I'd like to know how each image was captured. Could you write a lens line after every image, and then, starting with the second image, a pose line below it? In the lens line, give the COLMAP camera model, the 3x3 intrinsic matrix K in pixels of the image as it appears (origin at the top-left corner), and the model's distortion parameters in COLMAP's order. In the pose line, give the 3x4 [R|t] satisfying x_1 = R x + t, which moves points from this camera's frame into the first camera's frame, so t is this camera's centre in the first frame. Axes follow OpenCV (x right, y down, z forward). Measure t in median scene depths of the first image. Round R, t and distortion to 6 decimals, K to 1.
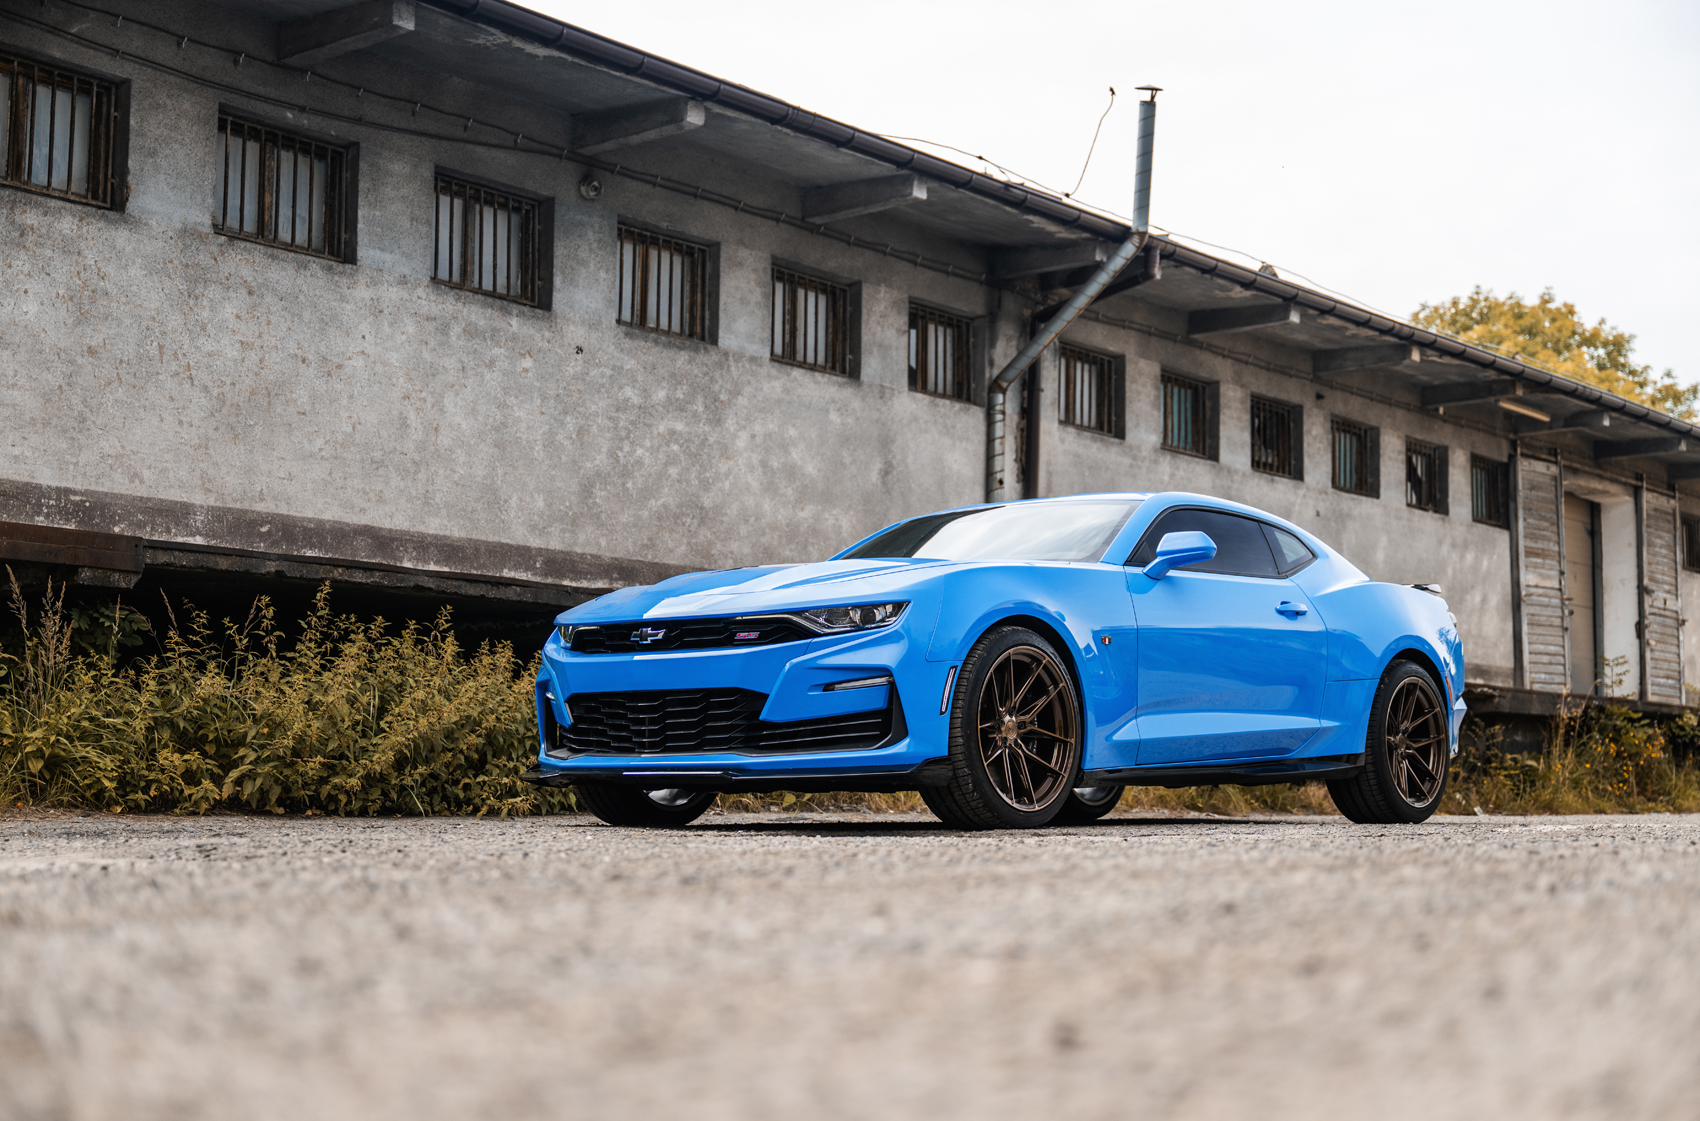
lens RADIAL K [[2379.4, 0, 849.6], [0, 2379.4, 581.6], [0, 0, 1]] dist [0.000584, -0.008793]
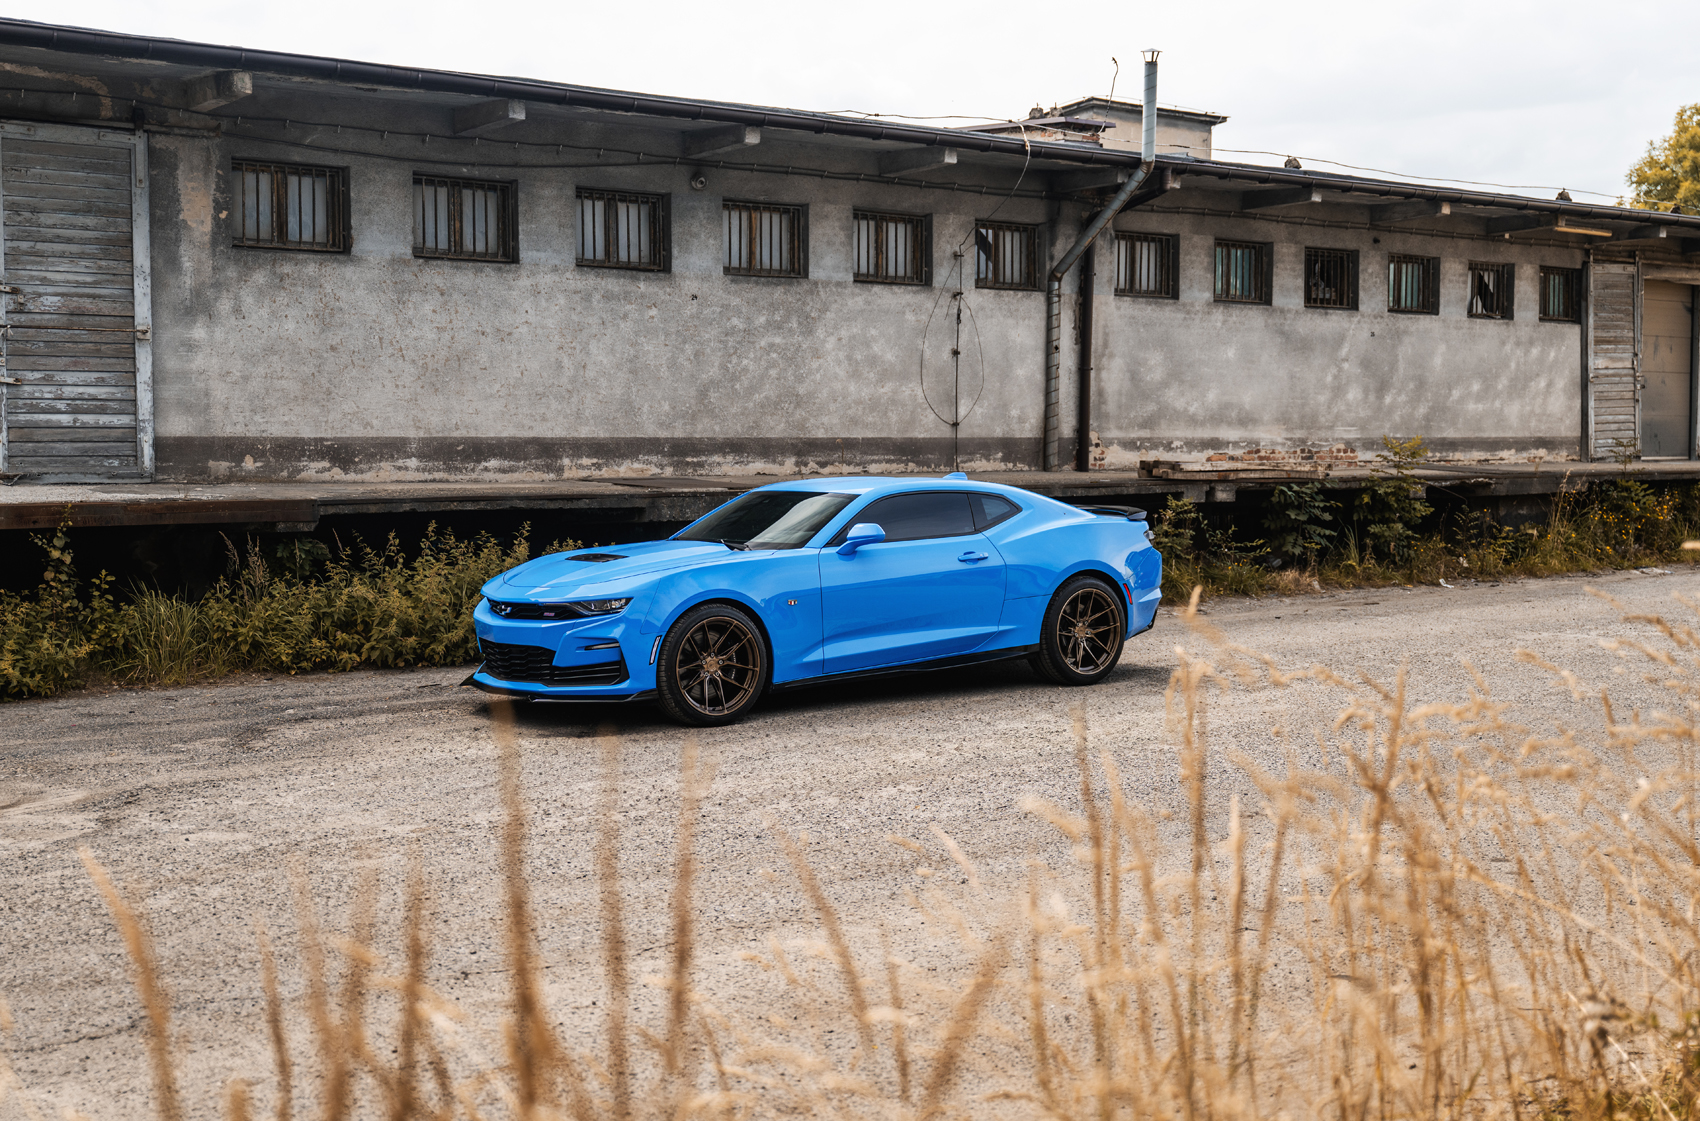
lens RADIAL K [[1994.6, 0, 850.0], [0, 1994.6, 560.5], [0, 0, 1]] dist [-0.000591, 0.006890]
pose [[0.969117, 0.005228, -0.246546, 0.281987], [0.033989, 0.987402, 0.154541, -0.124623], [0.244248, -0.158148, 0.956730, -0.169134]]
